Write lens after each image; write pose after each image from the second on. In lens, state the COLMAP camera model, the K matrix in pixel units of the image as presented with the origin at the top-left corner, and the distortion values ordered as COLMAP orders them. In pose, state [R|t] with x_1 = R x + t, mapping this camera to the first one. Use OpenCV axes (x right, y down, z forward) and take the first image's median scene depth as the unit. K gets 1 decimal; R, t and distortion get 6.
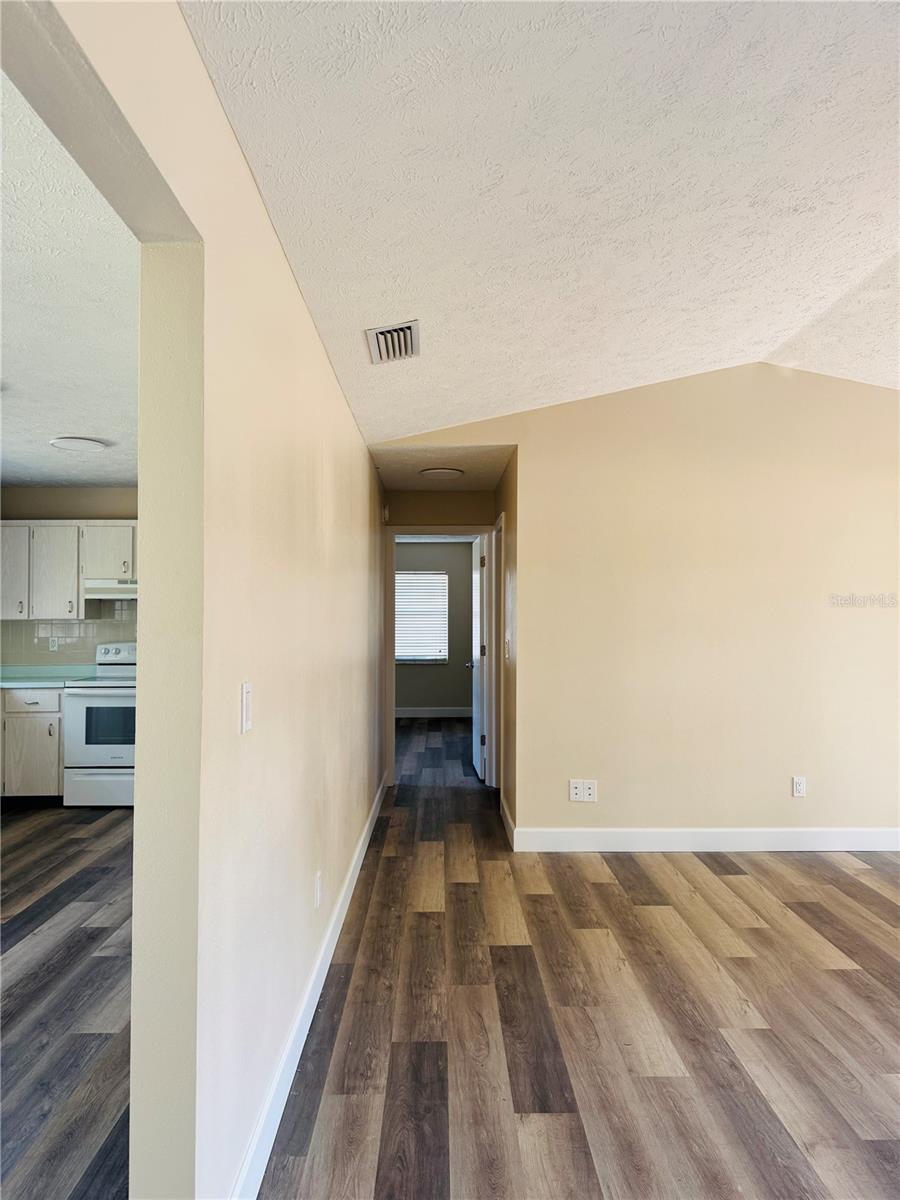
lens RADIAL K [[843.9, 0, 450.0], [0, 843.9, 600.0], [0, 0, 1]] dist [0.043089, -0.055828]
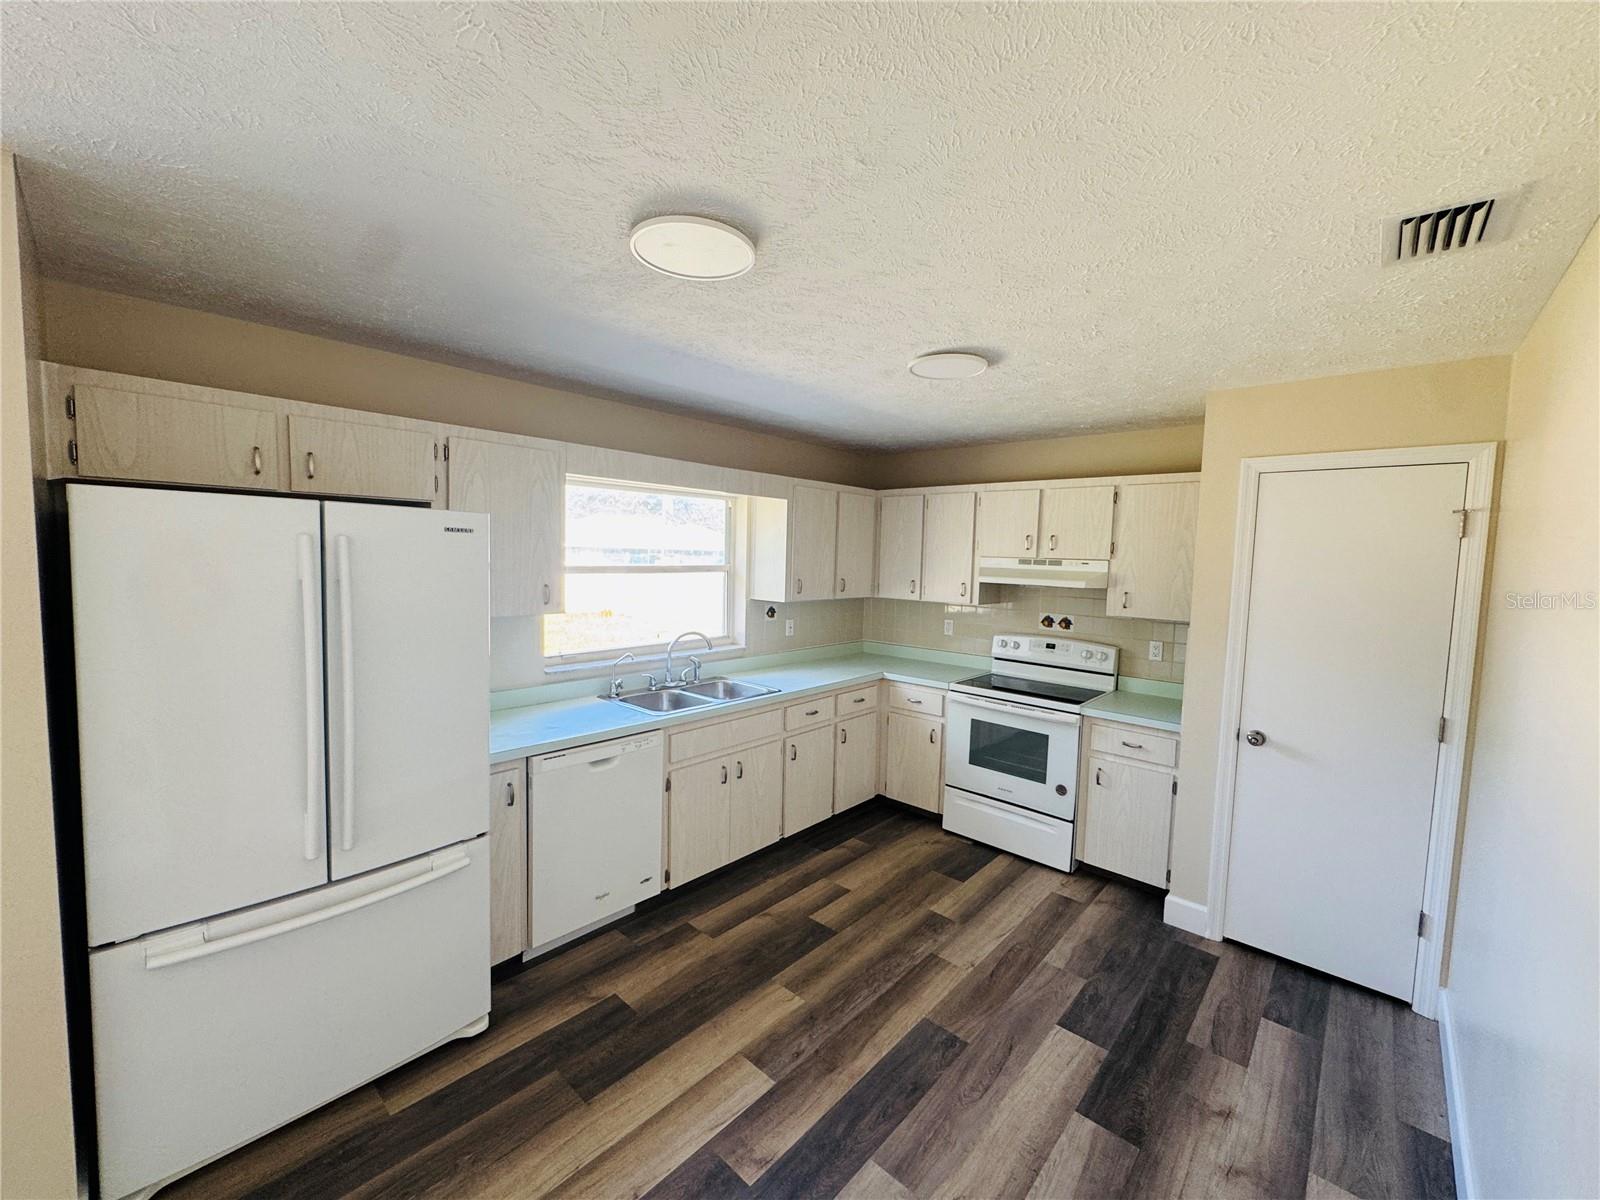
lens RADIAL K [[645.3, 0, 796.0], [0, 645.3, 598.0], [0, 0, 1]] dist [-0.002490, 0.000242]
pose [[0.731112, 0.067237, -0.678936, -0.142096], [-0.014669, 0.996451, 0.082885, -0.036248], [0.682100, -0.050639, 0.729503, 0.446176]]
